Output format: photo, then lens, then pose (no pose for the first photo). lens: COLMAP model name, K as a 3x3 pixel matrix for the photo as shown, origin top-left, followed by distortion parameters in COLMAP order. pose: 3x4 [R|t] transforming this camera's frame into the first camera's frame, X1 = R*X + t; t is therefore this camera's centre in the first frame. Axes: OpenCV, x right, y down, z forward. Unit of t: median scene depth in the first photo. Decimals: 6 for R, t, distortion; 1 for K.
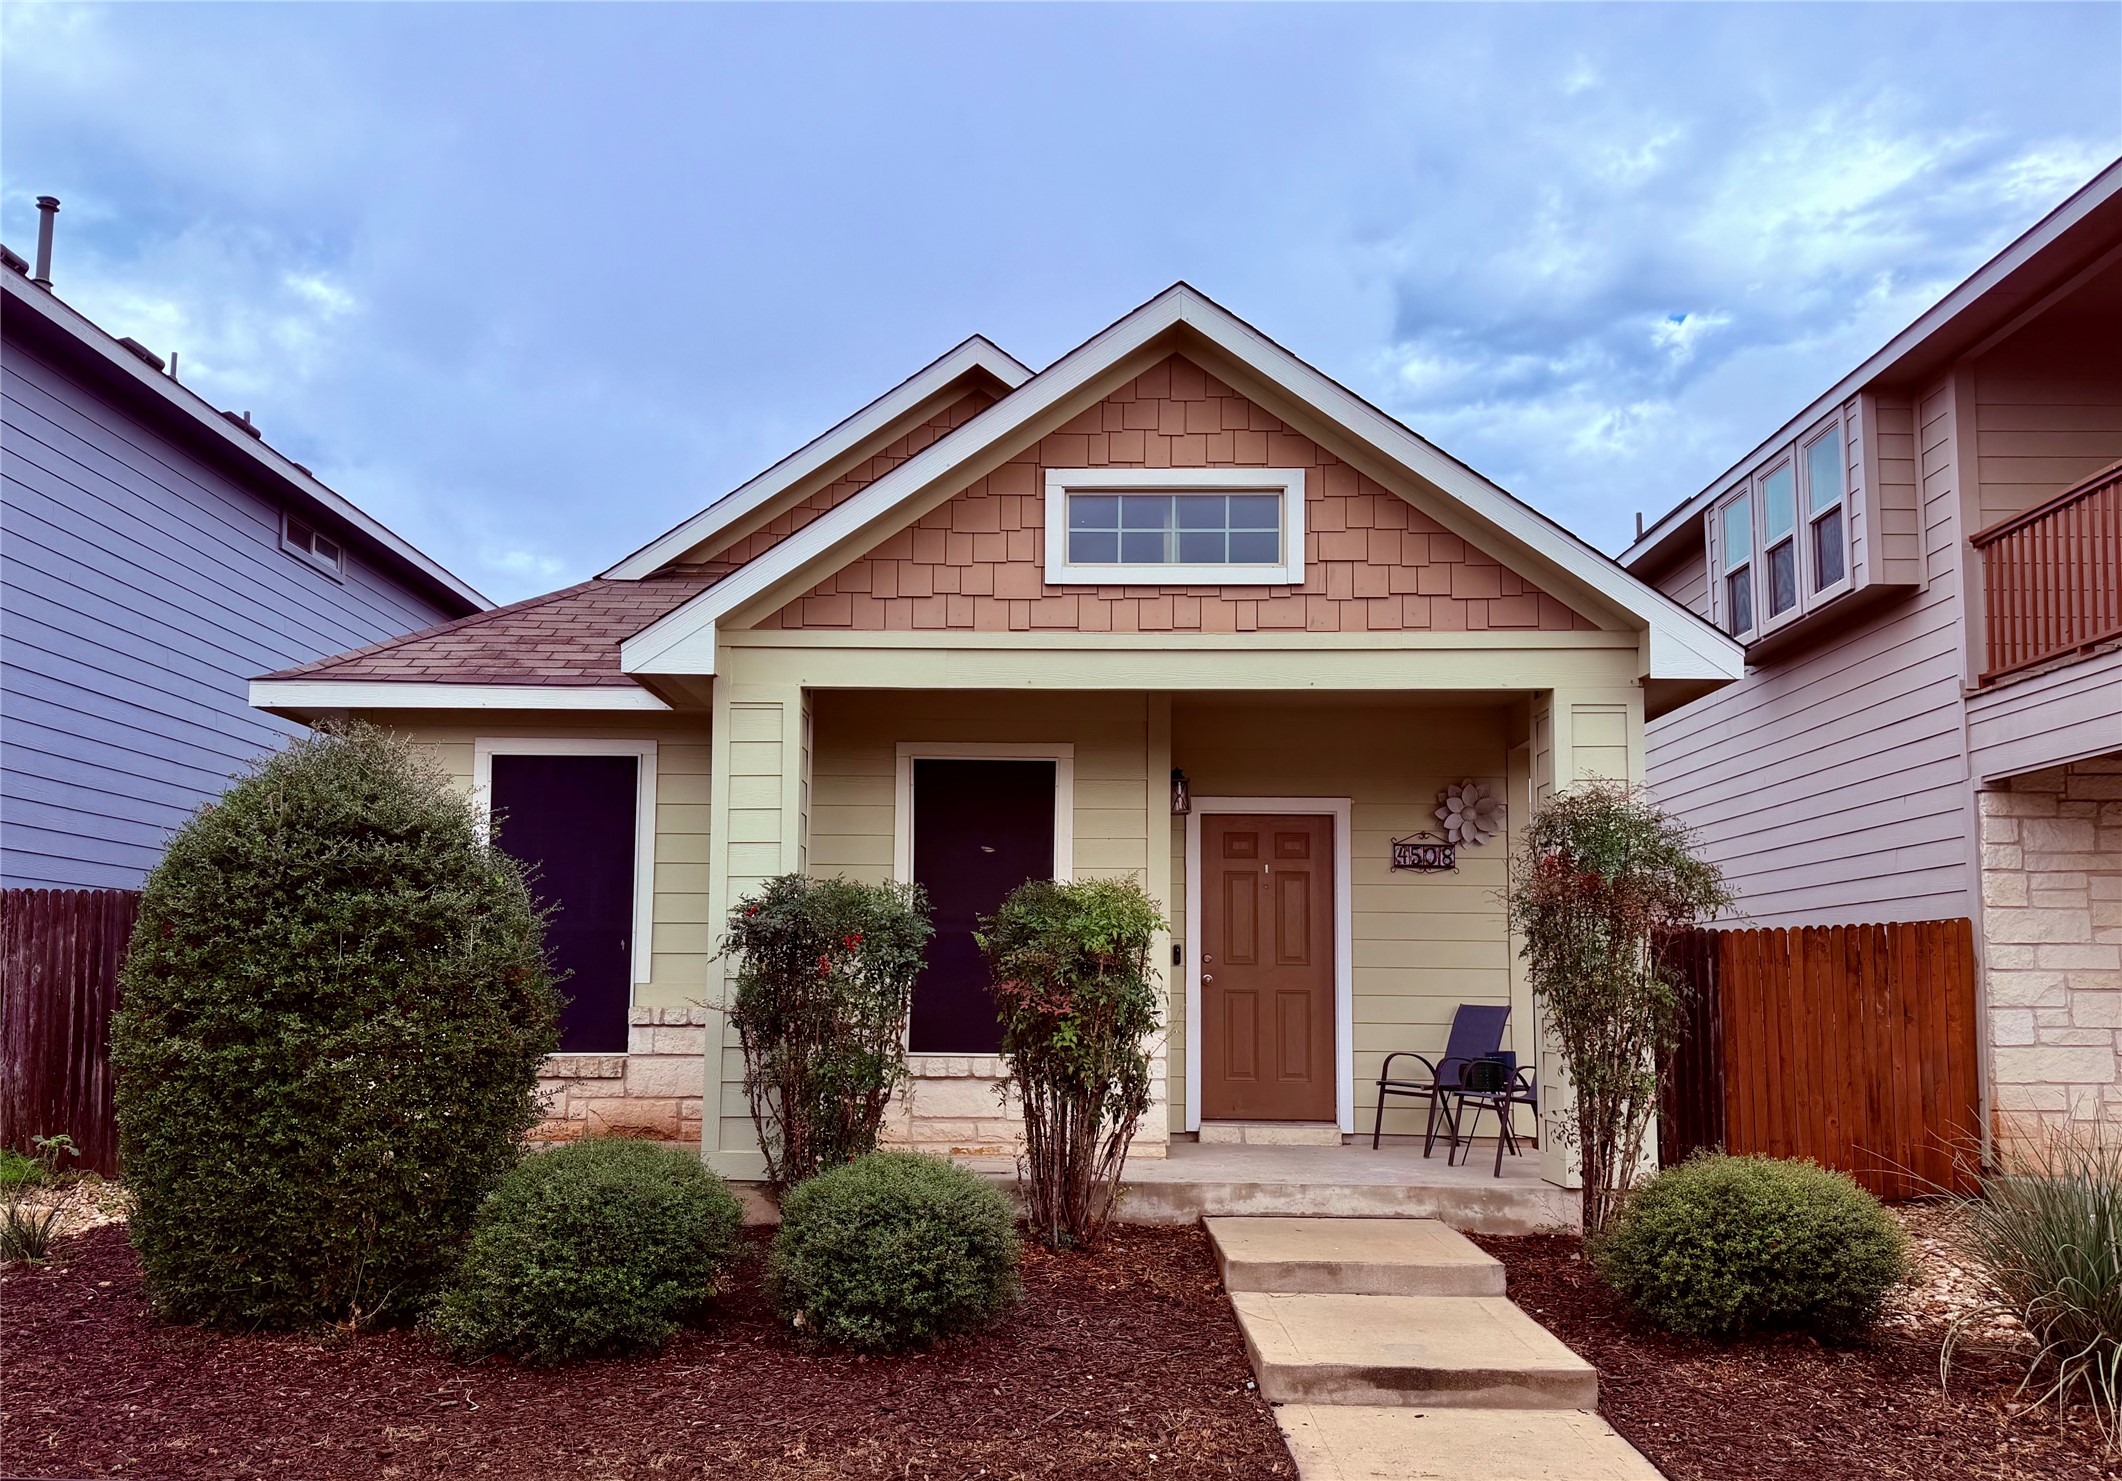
lens RADIAL K [[1557.8, 0, 1006.9], [0, 1557.8, 884.6], [0, 0, 1]] dist [0.064671, -0.042127]
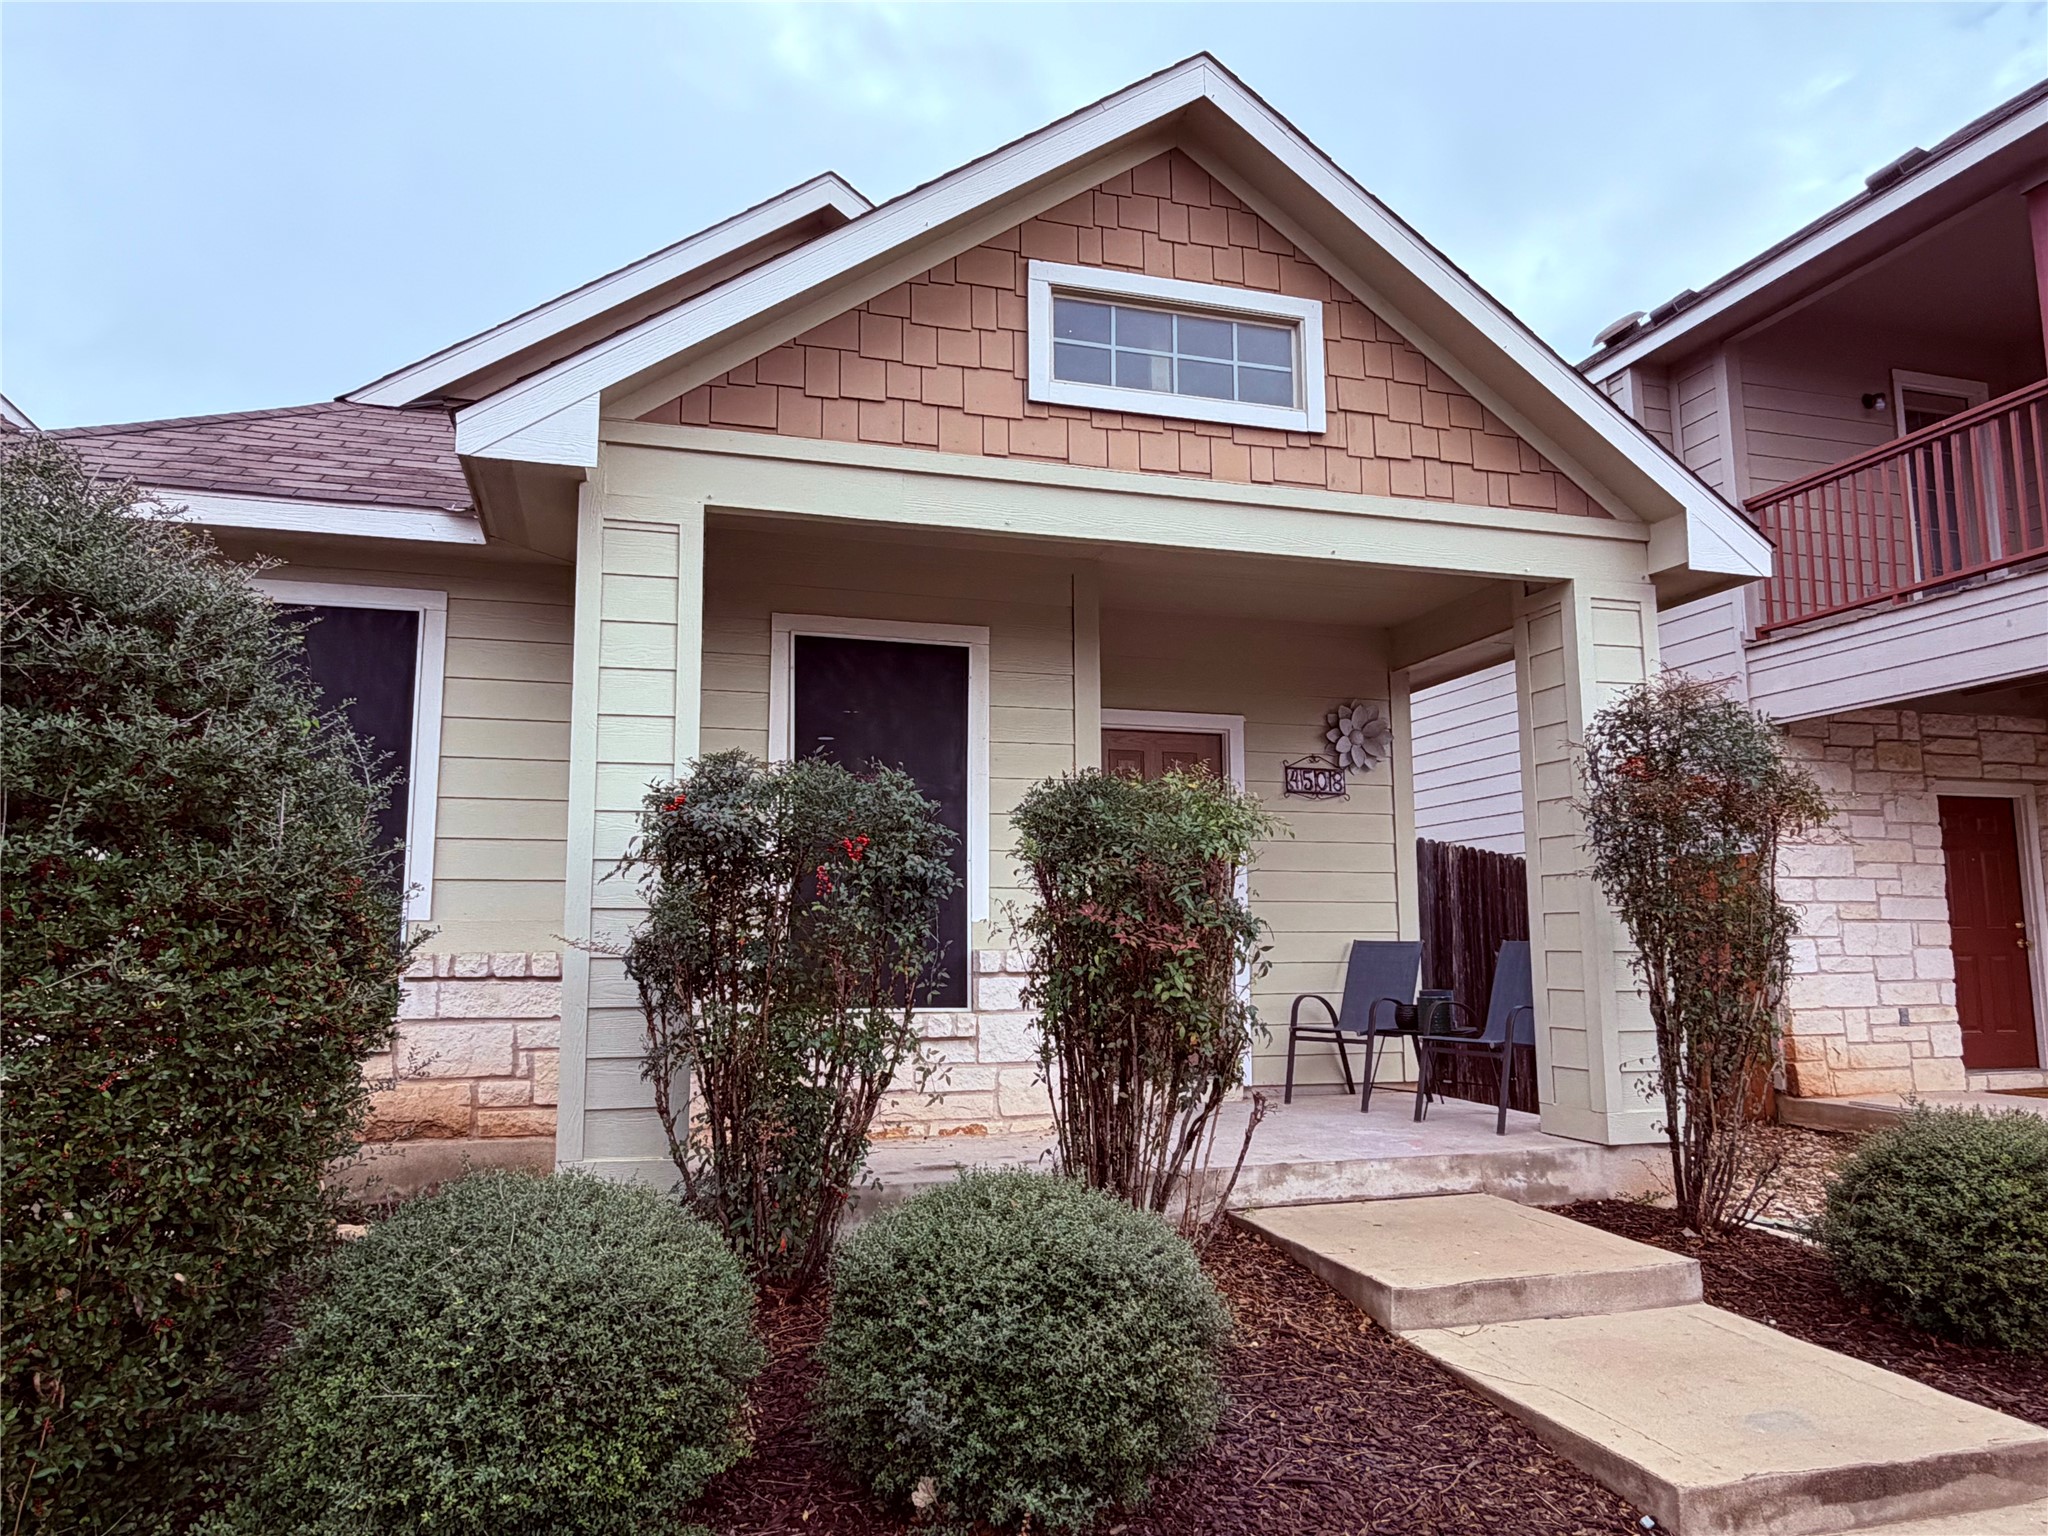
lens RADIAL K [[1375.9, 0, 1027.1], [0, 1375.9, 784.9], [0, 0, 1]] dist [-0.024978, 0.023102]
pose [[0.957393, 0.023098, 0.287864, -0.170295], [-0.009601, 0.998791, -0.048213, 0.032521], [-0.288629, 0.043395, 0.956457, 0.353829]]
